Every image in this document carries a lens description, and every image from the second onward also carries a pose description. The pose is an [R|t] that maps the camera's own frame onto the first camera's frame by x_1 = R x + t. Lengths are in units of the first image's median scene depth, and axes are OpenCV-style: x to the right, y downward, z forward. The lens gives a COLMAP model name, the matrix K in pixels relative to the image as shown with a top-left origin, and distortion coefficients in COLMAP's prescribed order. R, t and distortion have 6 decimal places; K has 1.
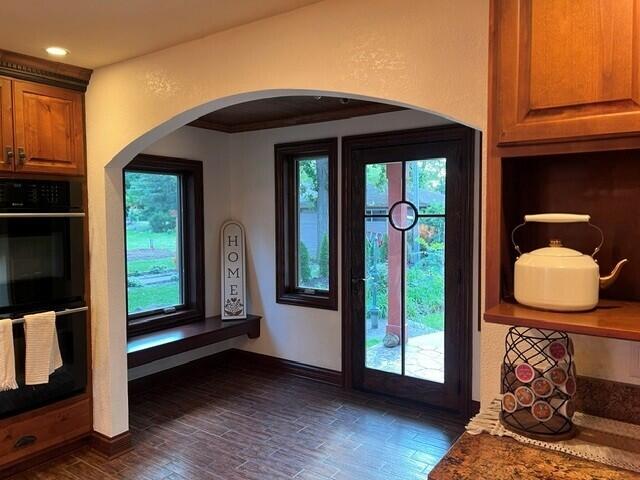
lens RADIAL K [[478.9, 0, 320.0], [0, 478.9, 240.0], [0, 0, 1]] dist [0.000857, -0.002323]
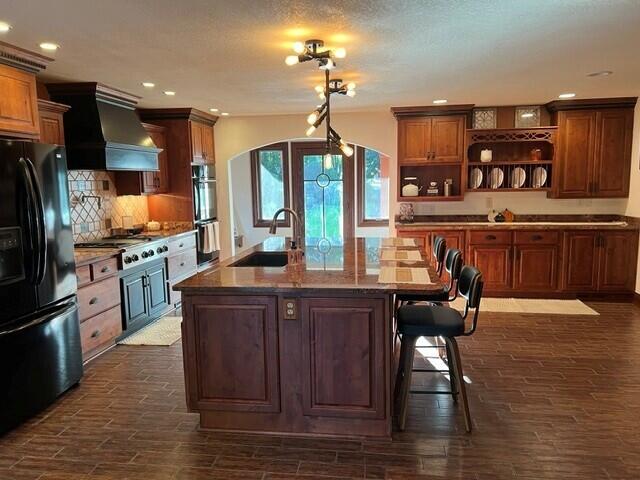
lens RADIAL K [[478.9, 0, 320.0], [0, 478.9, 240.0], [0, 0, 1]] dist [0.000857, -0.002323]
pose [[0.901412, -0.065161, 0.428030, -0.761007], [0.036690, 0.996550, 0.074444, 0.055579], [-0.431404, -0.051400, 0.900693, -0.941164]]
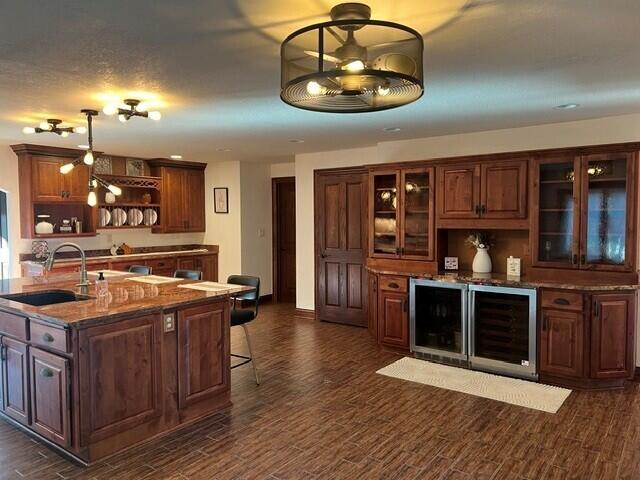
lens RADIAL K [[478.9, 0, 320.0], [0, 478.9, 240.0], [0, 0, 1]] dist [0.000857, -0.002323]
pose [[0.036222, -0.046942, 0.998241, -1.312937], [0.051218, 0.997671, 0.045057, 0.037033], [-0.998030, 0.049496, 0.038542, -0.617272]]
